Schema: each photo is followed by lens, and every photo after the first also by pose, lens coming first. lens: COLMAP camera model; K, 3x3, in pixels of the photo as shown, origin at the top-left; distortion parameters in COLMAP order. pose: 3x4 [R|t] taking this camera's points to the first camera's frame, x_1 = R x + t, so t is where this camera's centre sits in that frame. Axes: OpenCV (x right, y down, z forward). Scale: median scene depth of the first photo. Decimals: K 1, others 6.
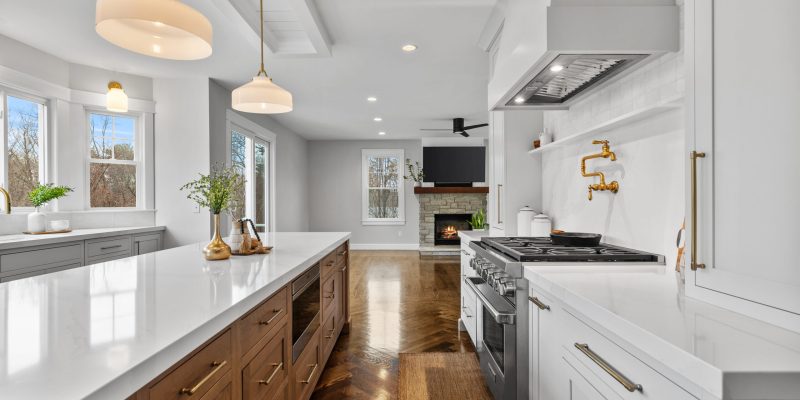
lens RADIAL K [[385.2, 0, 400.0], [0, 385.2, 200.0], [0, 0, 1]] dist [-0.002010, -0.000098]
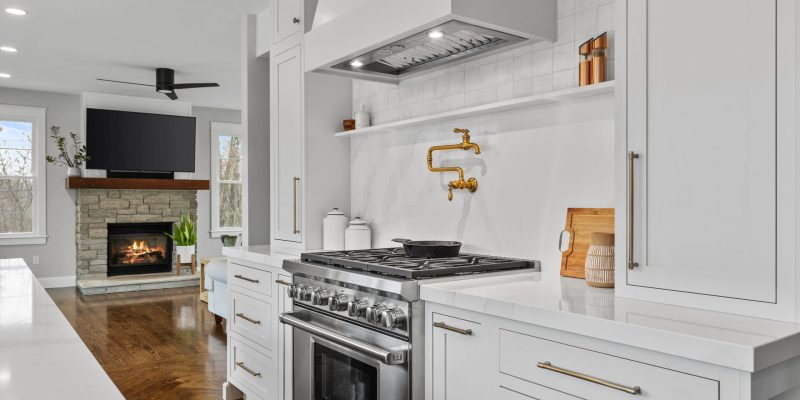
lens RADIAL K [[578.9, 0, 400.0], [0, 578.9, 200.0], [0, 0, 1]] dist [-0.004381, -0.001622]
pose [[0.803902, 0.005275, 0.594738, -0.226853], [-0.004504, 0.999986, -0.002780, 0.002502], [-0.594744, -0.000444, 0.803915, 0.050248]]
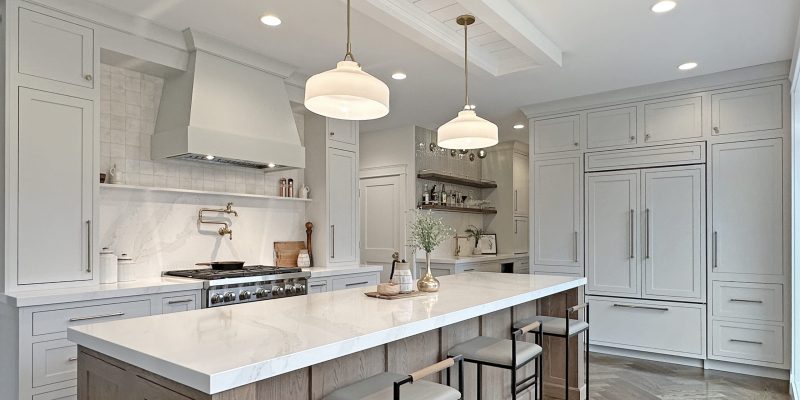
lens RADIAL K [[471.5, 0, 400.0], [0, 471.5, 200.0], [0, 0, 1]] dist [-0.001317, -0.000307]
pose [[-0.796184, 0.053133, 0.602717, -0.841344], [0.005871, 0.996768, -0.080115, -0.003142], [-0.605026, -0.060248, -0.793923, 1.463094]]
